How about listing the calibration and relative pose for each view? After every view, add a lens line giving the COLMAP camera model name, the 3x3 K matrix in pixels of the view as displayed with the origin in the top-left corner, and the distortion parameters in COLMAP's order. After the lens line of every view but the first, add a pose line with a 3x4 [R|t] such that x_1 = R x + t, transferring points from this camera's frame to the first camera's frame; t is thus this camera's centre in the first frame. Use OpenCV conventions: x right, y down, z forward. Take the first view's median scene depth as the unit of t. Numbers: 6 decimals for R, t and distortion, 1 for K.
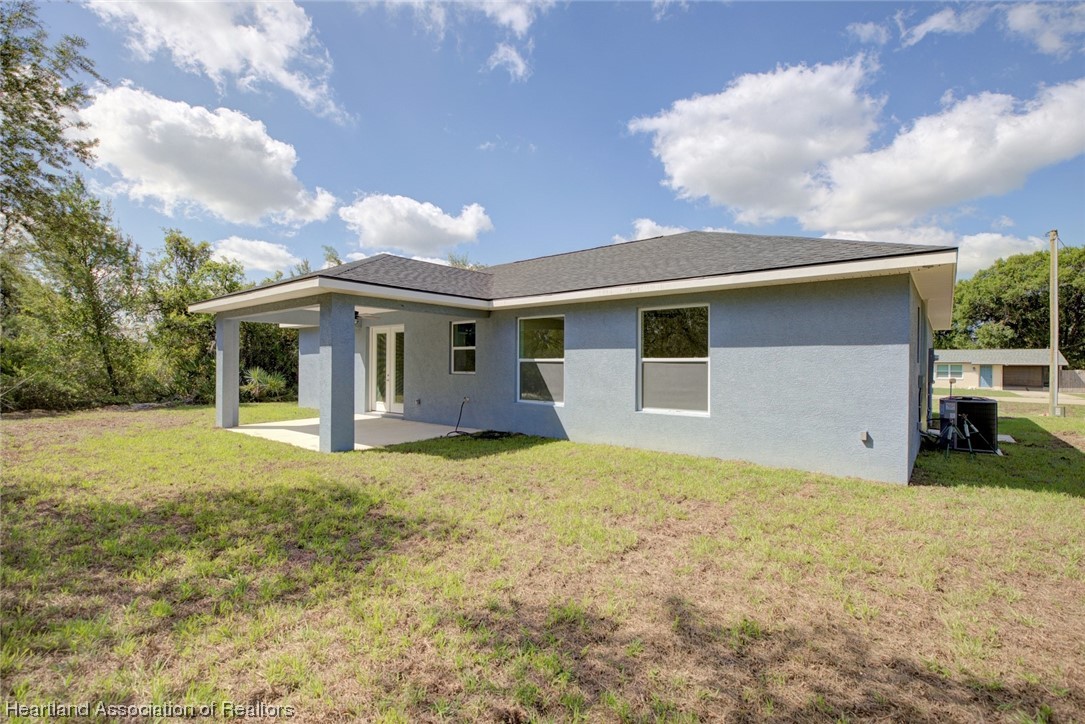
lens RADIAL K [[515.6, 0, 542.5], [0, 515.6, 362.0], [0, 0, 1]] dist [0.014968, -0.000180]
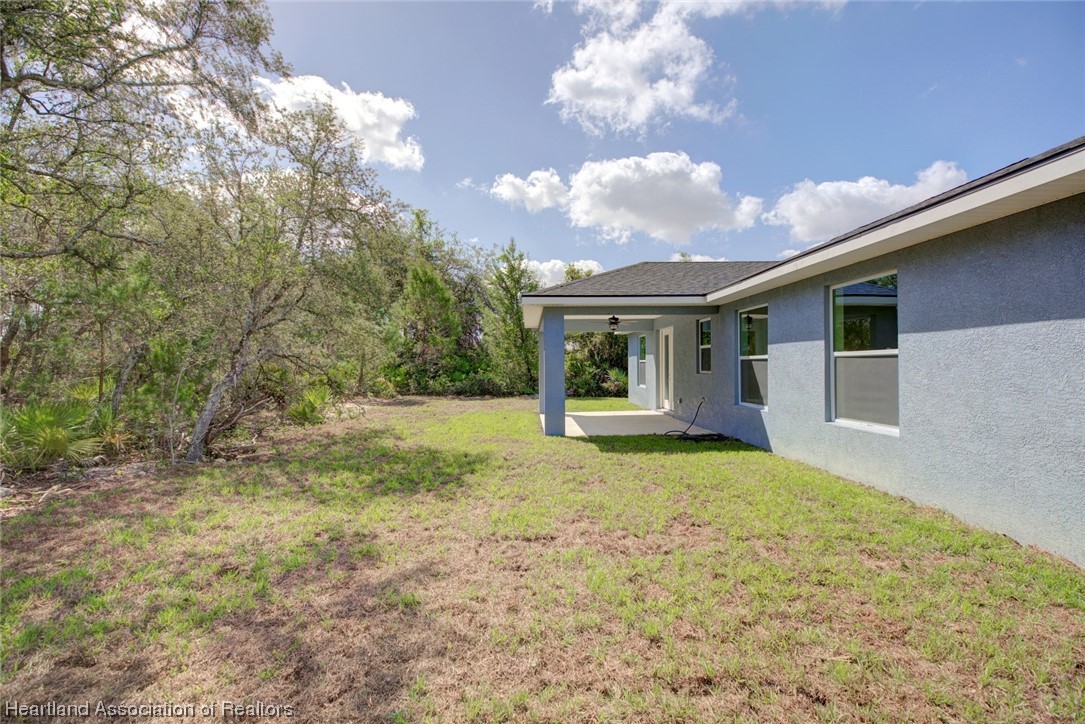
lens RADIAL K [[515.6, 0, 542.5], [0, 515.6, 362.0], [0, 0, 1]] dist [0.014968, -0.000180]
pose [[0.643532, -0.012547, -0.765317, 0.495175], [0.007666, 0.999921, -0.009947, 0.011077], [0.765381, 0.000534, 0.643577, 0.184269]]
